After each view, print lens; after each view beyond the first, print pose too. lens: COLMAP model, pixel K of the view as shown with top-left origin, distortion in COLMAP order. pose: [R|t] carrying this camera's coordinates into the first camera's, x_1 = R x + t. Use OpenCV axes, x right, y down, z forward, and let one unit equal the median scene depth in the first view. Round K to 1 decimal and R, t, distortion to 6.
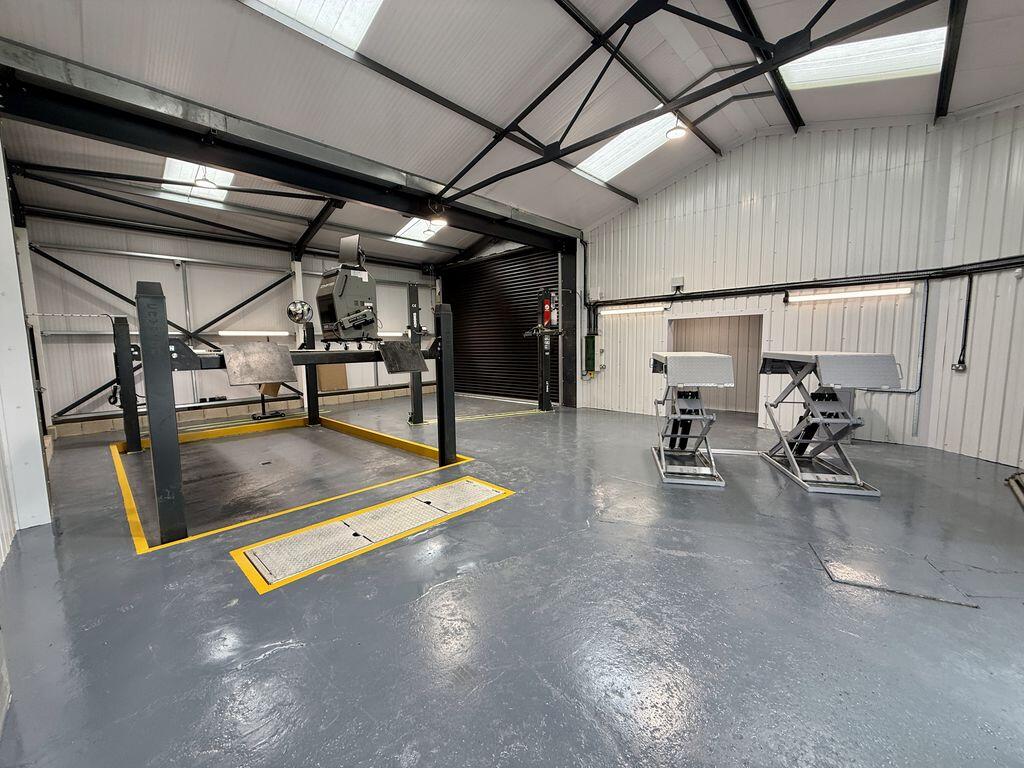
lens RADIAL K [[405.6, 0, 509.2], [0, 405.6, 383.3], [0, 0, 1]] dist [-0.000151, -0.000438]
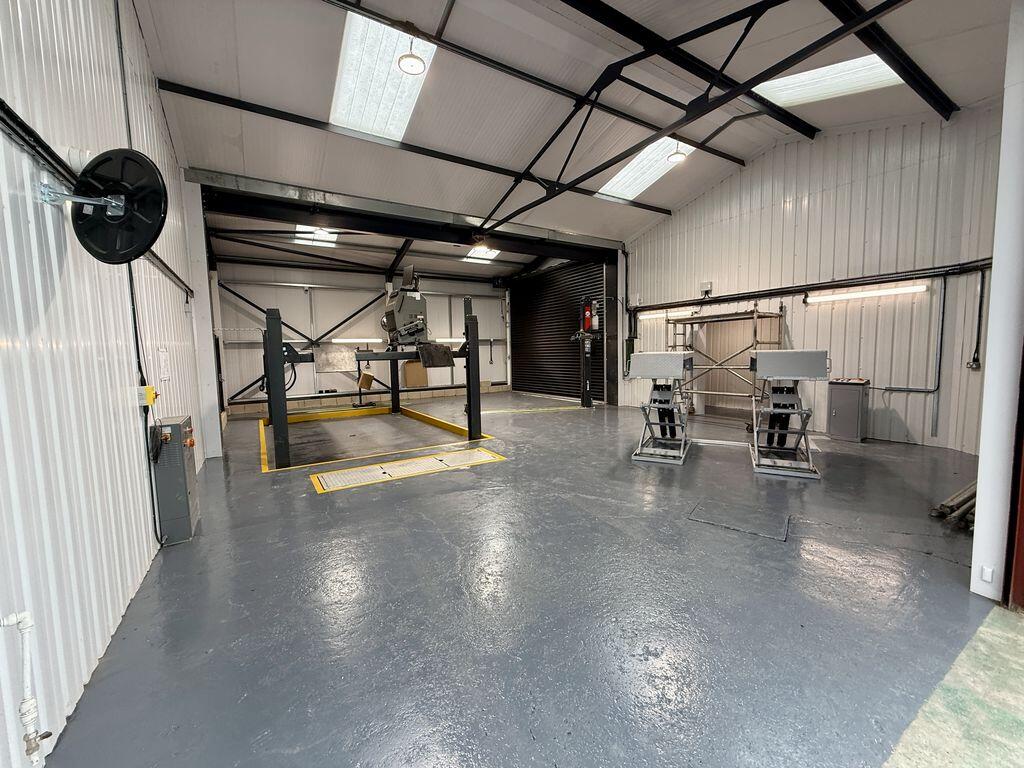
lens RADIAL K [[405.6, 0, 508.9], [0, 405.6, 384.1], [0, 0, 1]] dist [-0.000151, -0.000438]
pose [[0.969244, 0.013588, -0.245727, 0.218800], [-0.016757, 0.999801, -0.010810, 0.028205], [0.245531, 0.014596, 0.969279, -0.172933]]
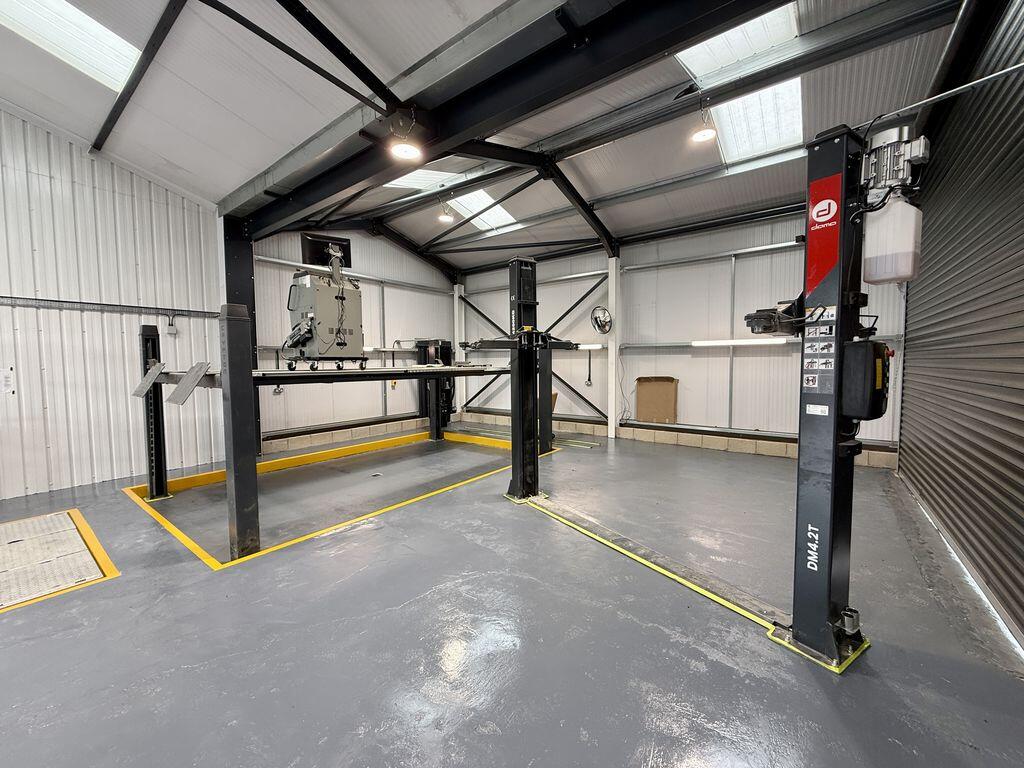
lens RADIAL K [[405.6, 0, 509.8], [0, 405.6, 383.7], [0, 0, 1]] dist [-0.000151, -0.000438]
pose [[0.110892, 0.067770, -0.991519, 0.424923], [-0.087806, 0.994439, 0.058149, -0.119748], [0.989946, 0.080613, 0.116226, 1.102087]]
